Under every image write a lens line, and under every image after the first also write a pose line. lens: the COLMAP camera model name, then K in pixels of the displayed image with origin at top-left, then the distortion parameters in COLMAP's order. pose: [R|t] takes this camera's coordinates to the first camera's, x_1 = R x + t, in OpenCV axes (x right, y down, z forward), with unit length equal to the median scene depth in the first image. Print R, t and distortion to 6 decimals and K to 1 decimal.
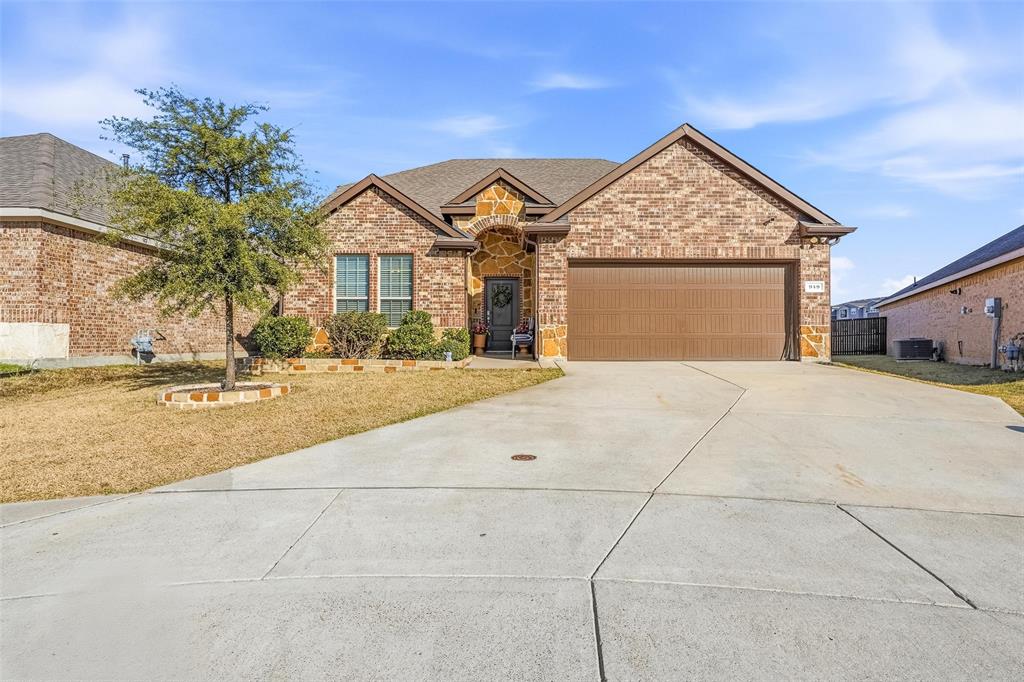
lens RADIAL K [[453.2, 0, 510.2], [0, 453.2, 338.3], [0, 0, 1]] dist [-0.010815, 0.001461]
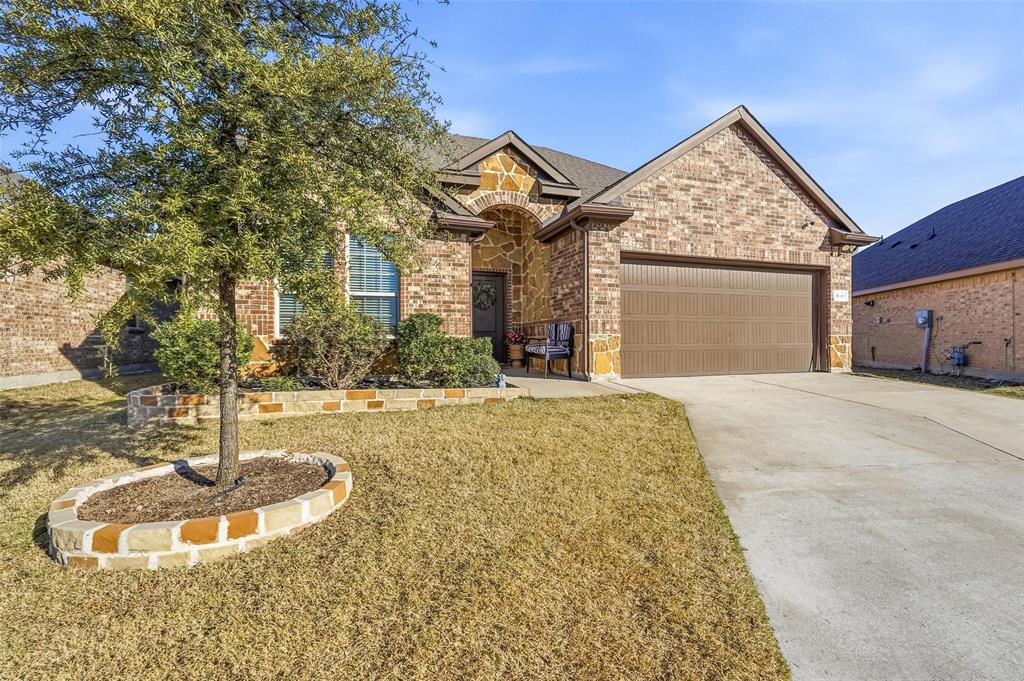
lens RADIAL K [[453.2, 0, 513.4], [0, 453.2, 343.5], [0, 0, 1]] dist [-0.010815, 0.001461]
pose [[0.947373, -0.004232, 0.320104, -0.309872], [0.001504, 0.999960, 0.008769, -0.020460], [-0.320128, -0.007826, 0.947342, 0.300047]]
